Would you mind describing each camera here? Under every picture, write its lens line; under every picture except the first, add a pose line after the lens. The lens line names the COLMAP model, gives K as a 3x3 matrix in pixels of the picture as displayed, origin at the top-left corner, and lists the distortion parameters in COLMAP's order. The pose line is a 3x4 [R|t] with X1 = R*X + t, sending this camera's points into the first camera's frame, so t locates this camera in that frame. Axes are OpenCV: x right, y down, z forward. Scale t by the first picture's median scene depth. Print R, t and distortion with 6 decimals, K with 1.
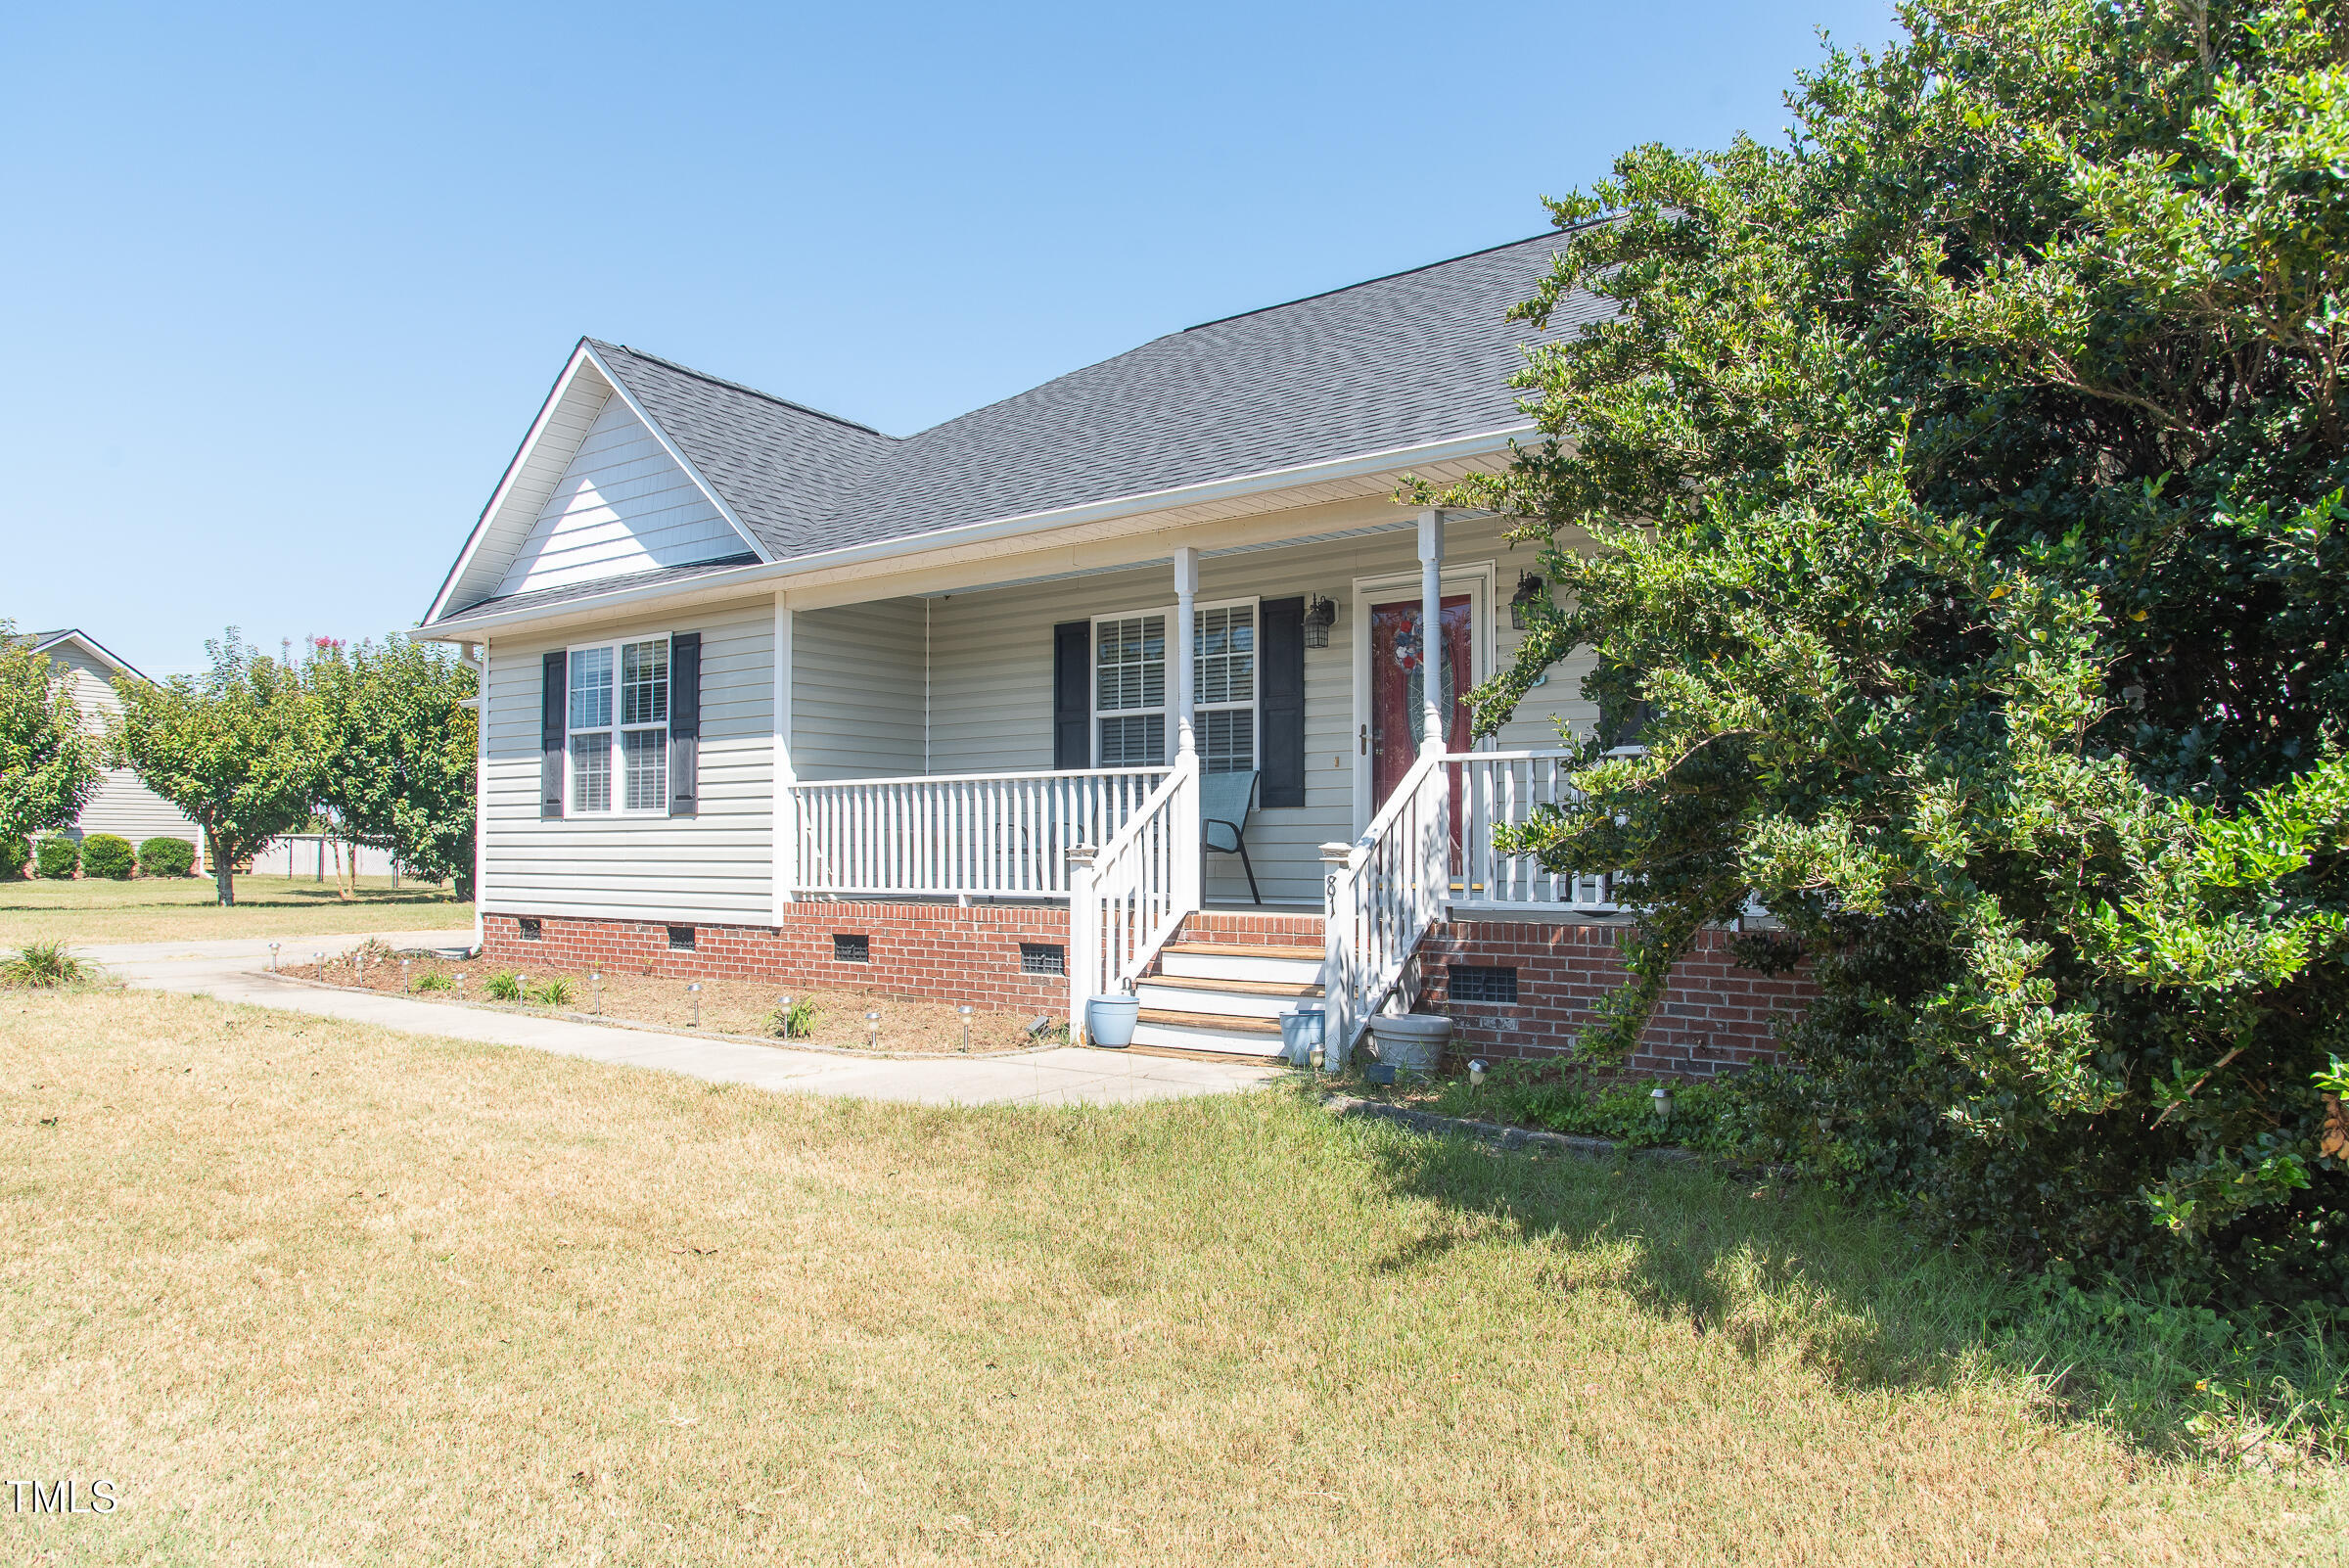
lens RADIAL K [[1553.1, 0, 1178.5], [0, 1553.1, 809.9], [0, 0, 1]] dist [-0.001103, 0.000148]
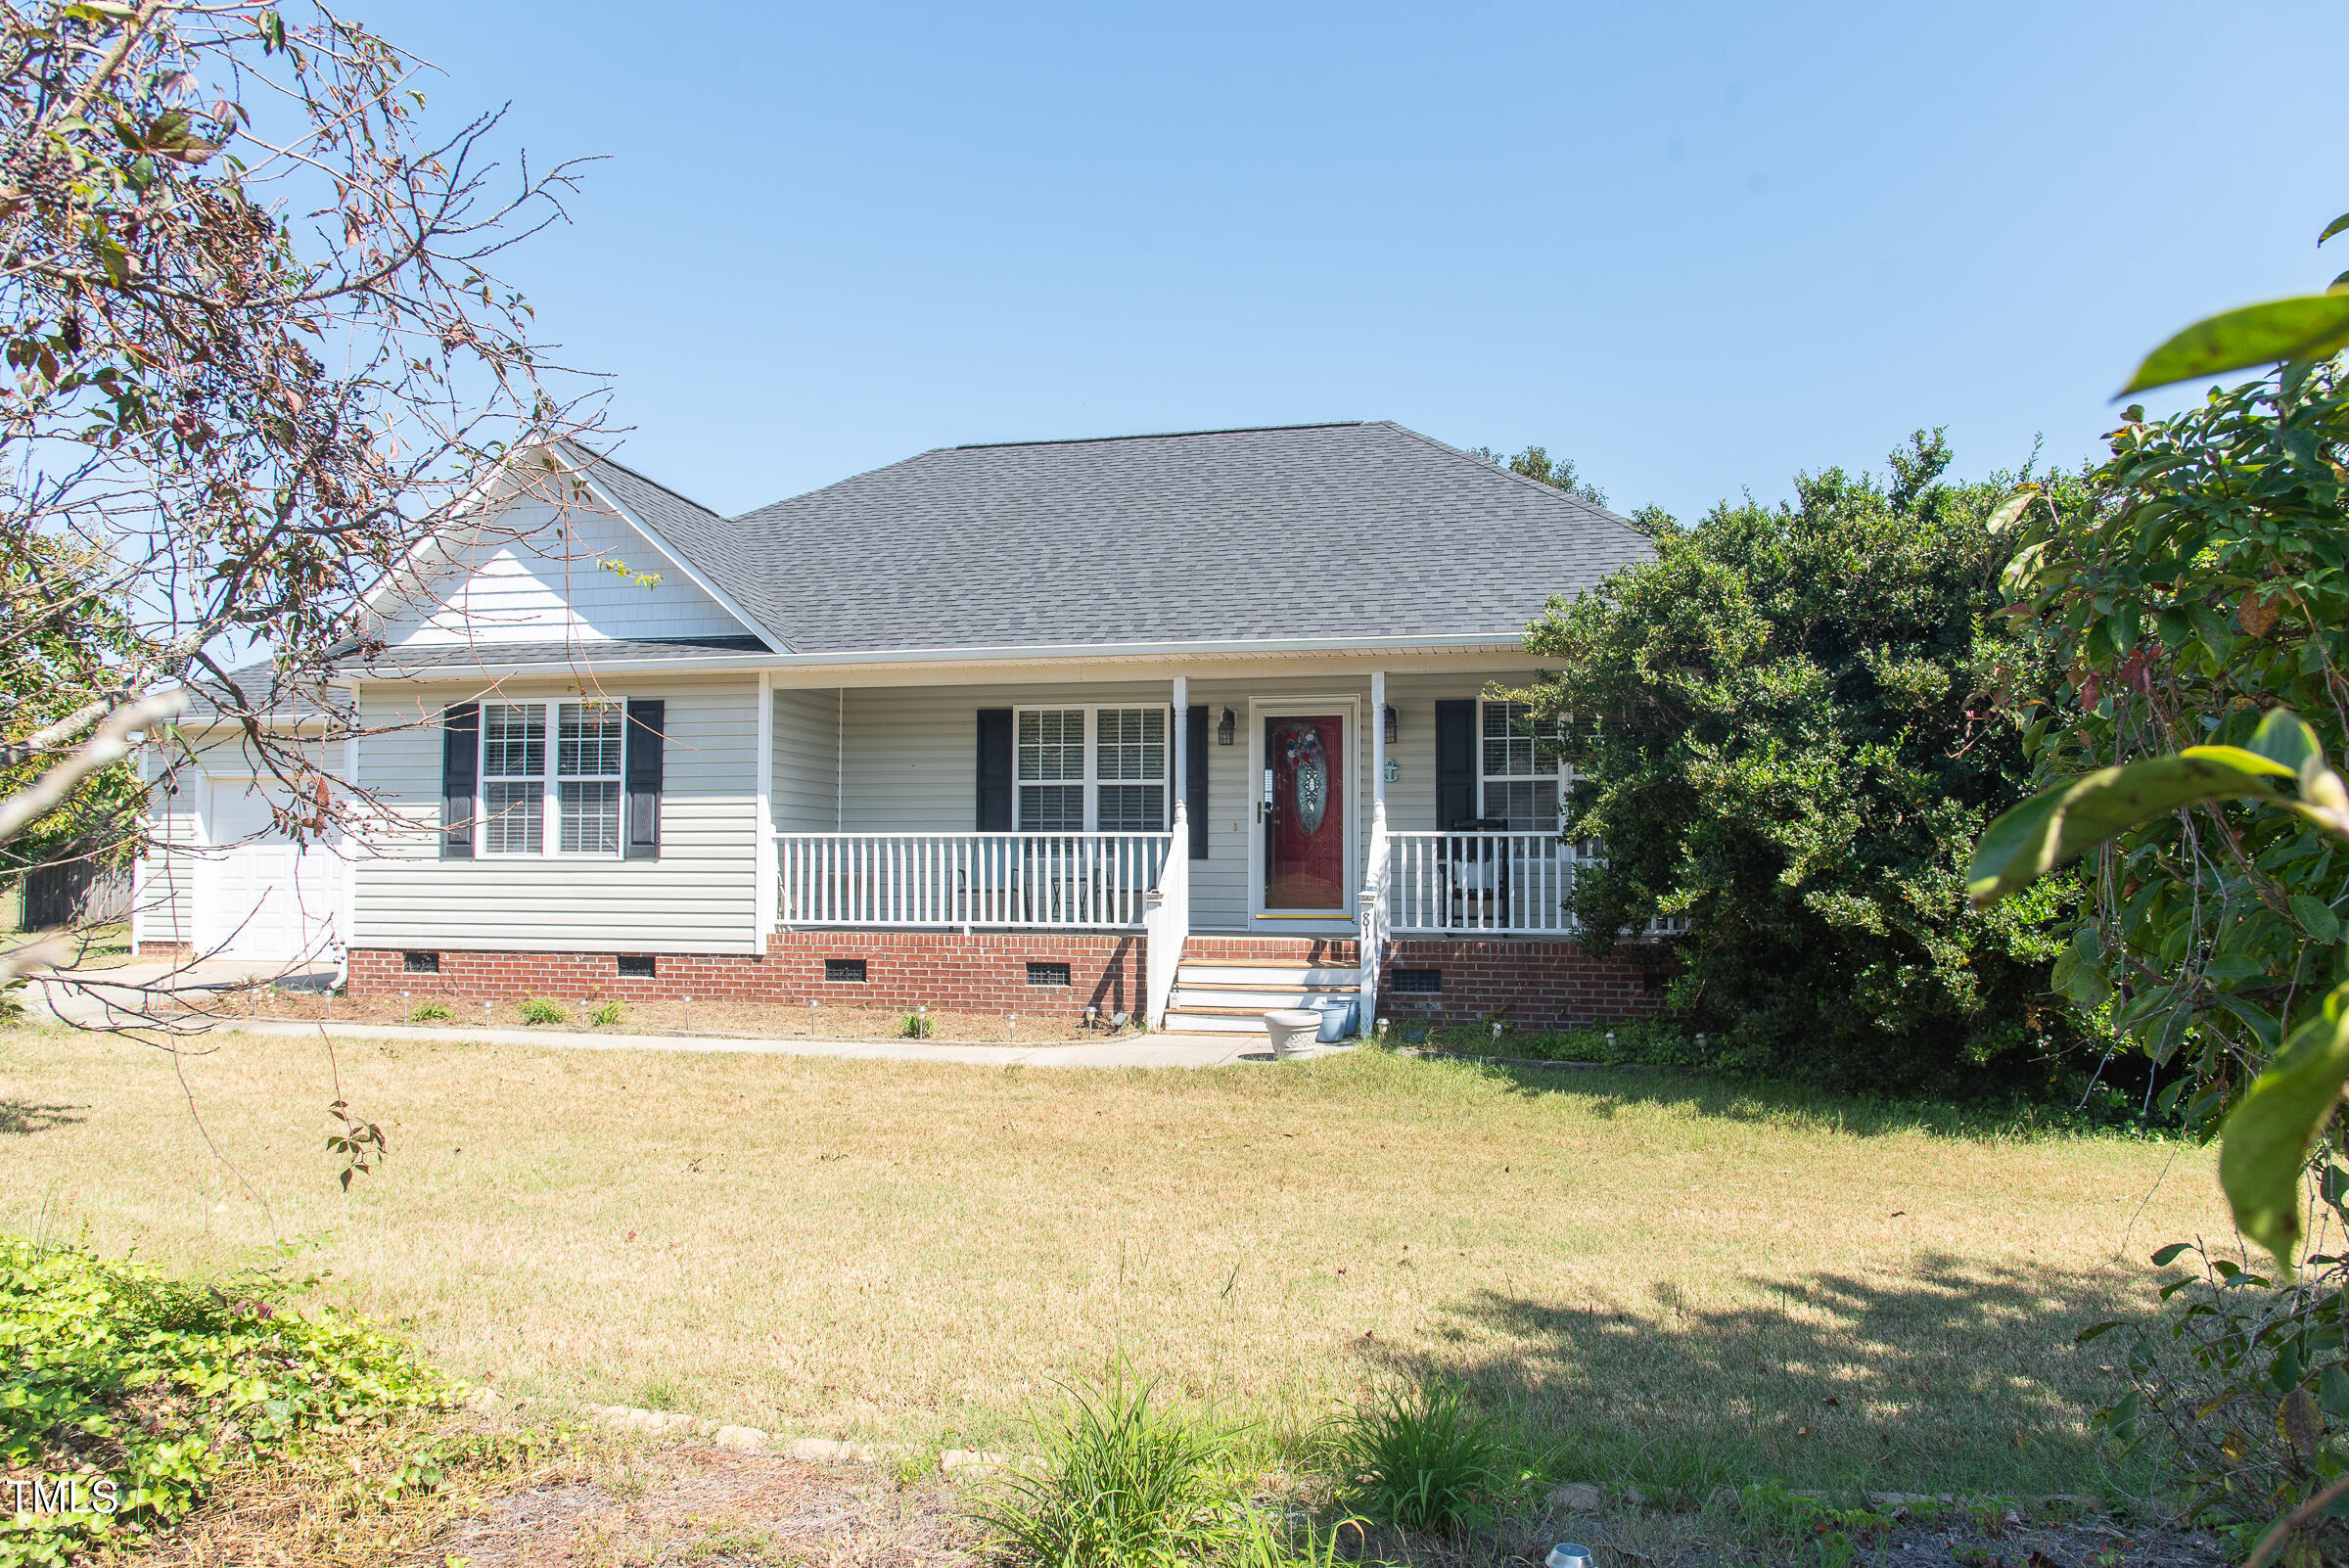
lens RADIAL K [[1553.1, 0, 1178.5], [0, 1553.1, 809.9], [0, 0, 1]] dist [-0.001103, 0.000148]
pose [[0.907782, 0.017743, 0.419067, -0.461127], [-0.013721, 0.999826, -0.012611, -0.024595], [-0.419218, 0.005698, 0.907868, -0.212272]]
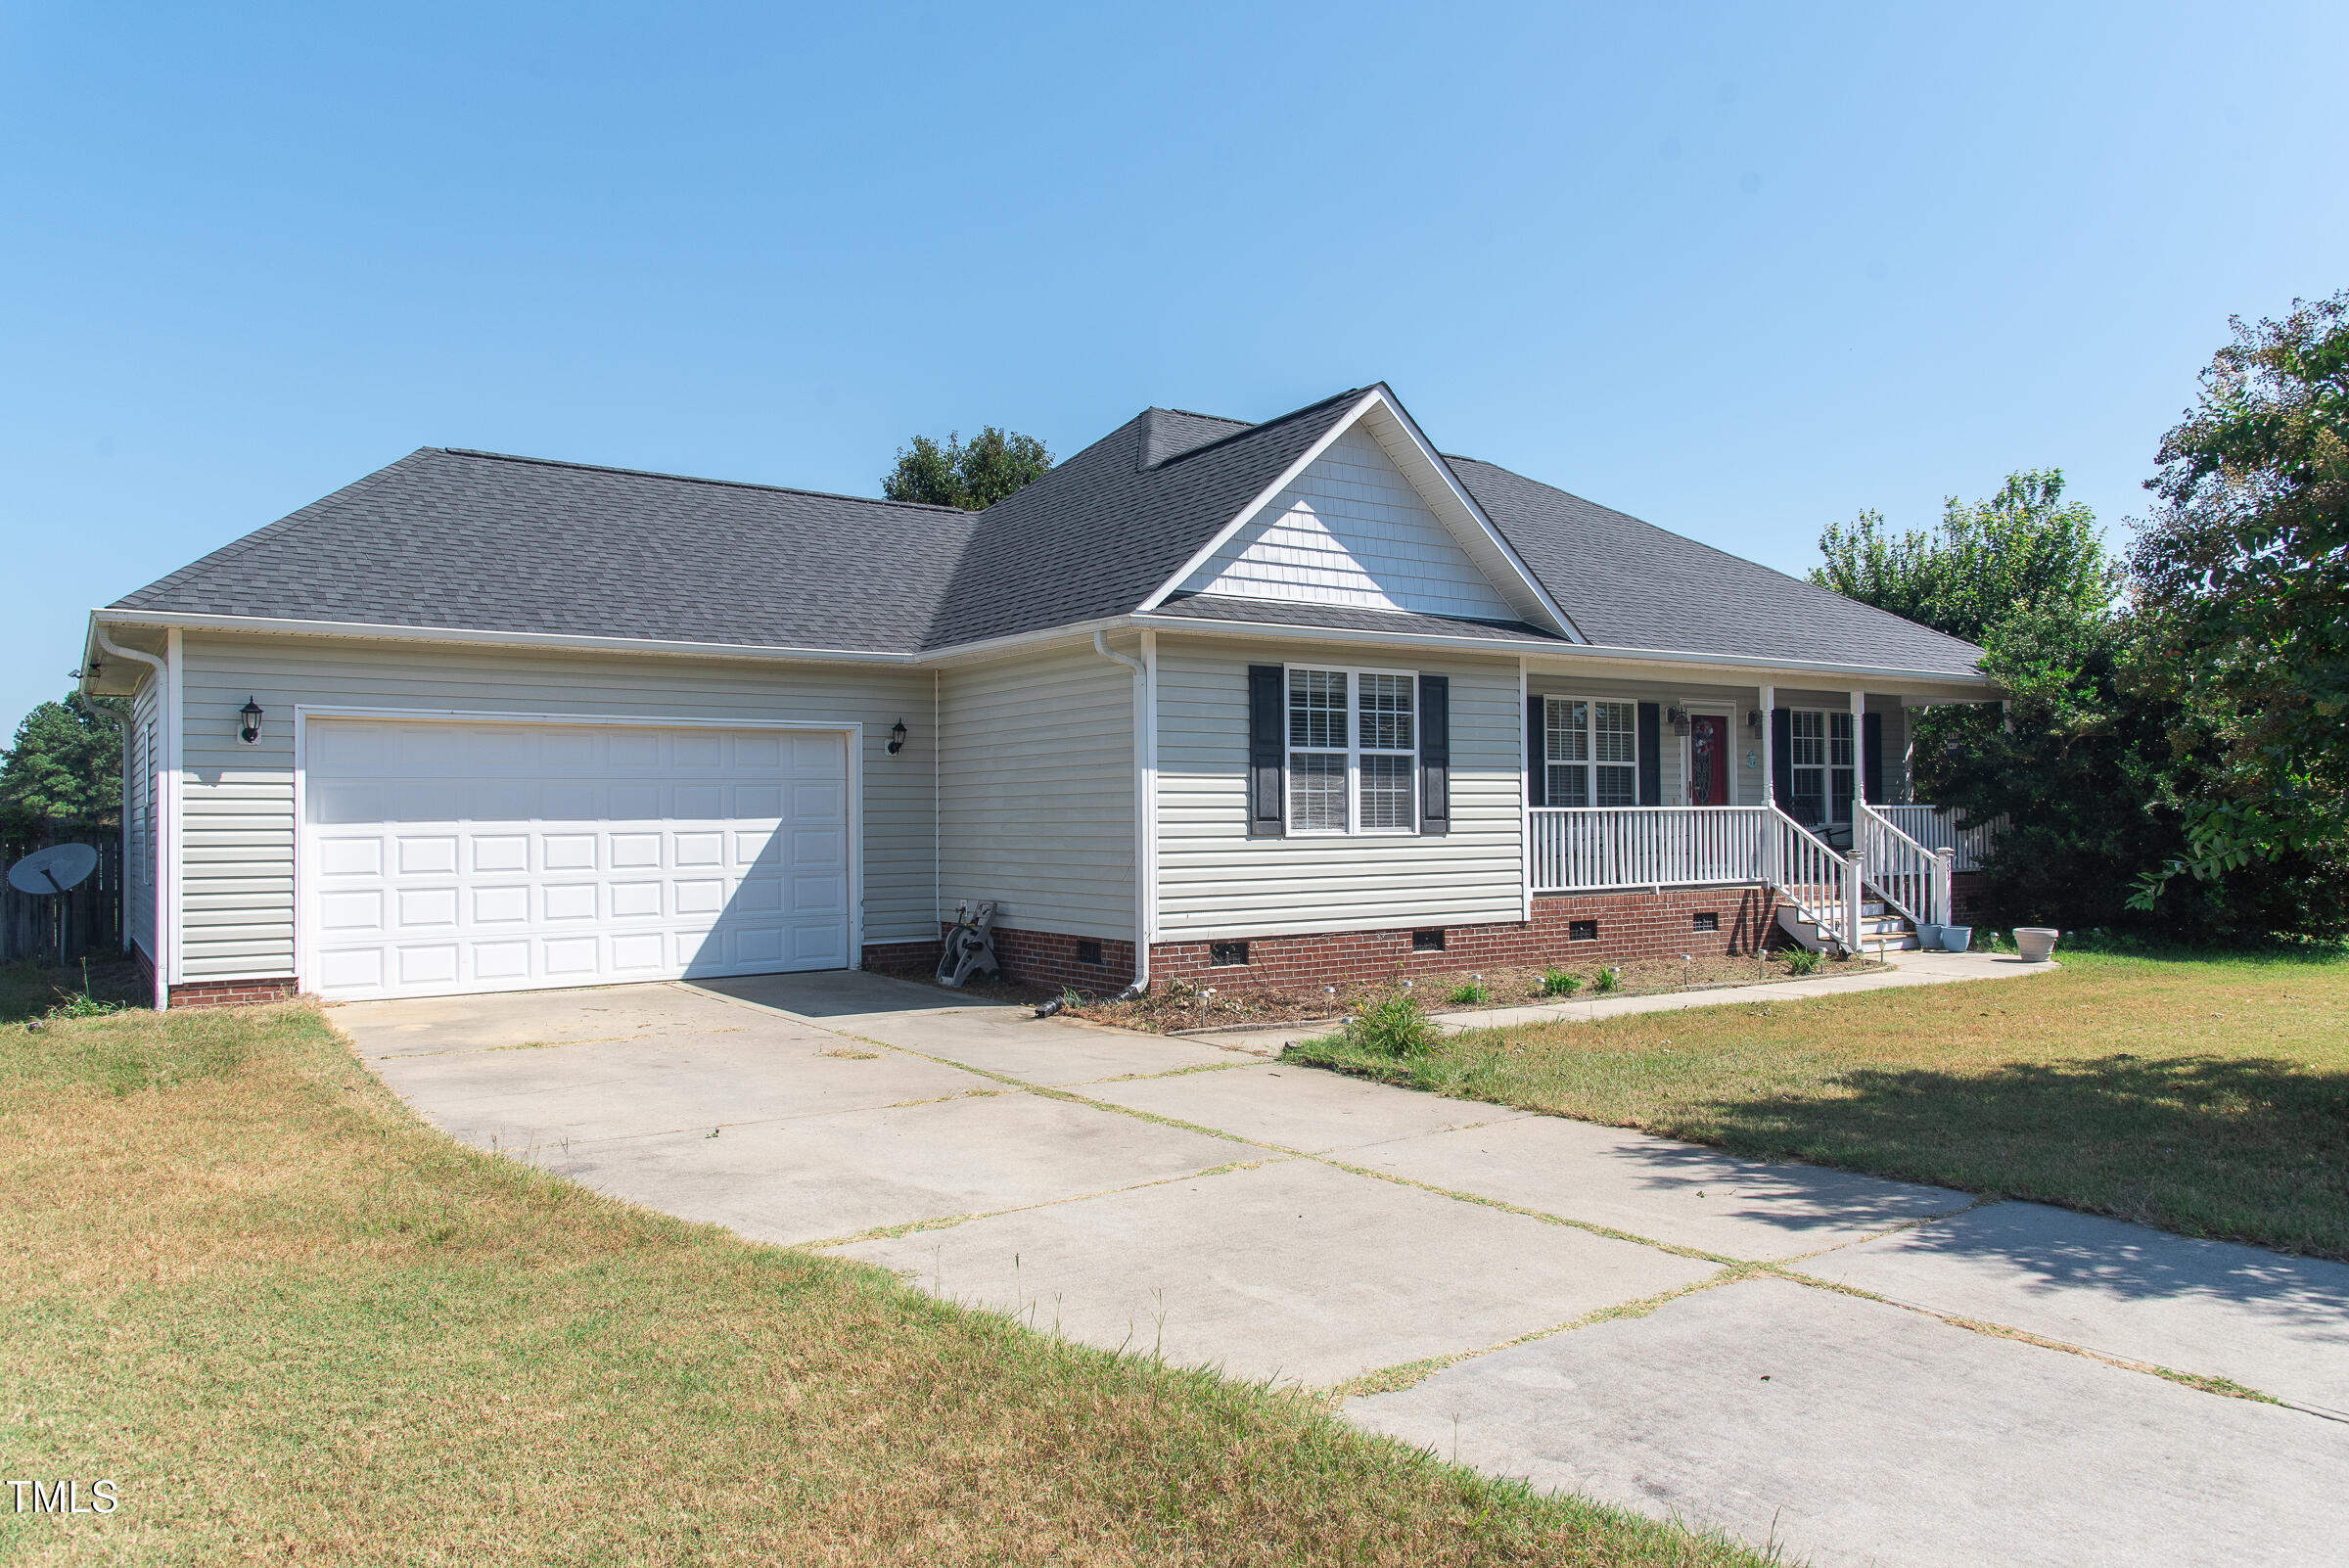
lens RADIAL K [[1602.4, 0, 1174.5], [0, 1602.4, 784.0], [0, 0, 1]] dist [0.041786, -0.001054]
pose [[0.304669, 0.019703, 0.952255, -1.580917], [-0.012586, 0.999782, -0.016659, -0.011507], [-0.952375, -0.006909, 0.304850, 0.860746]]
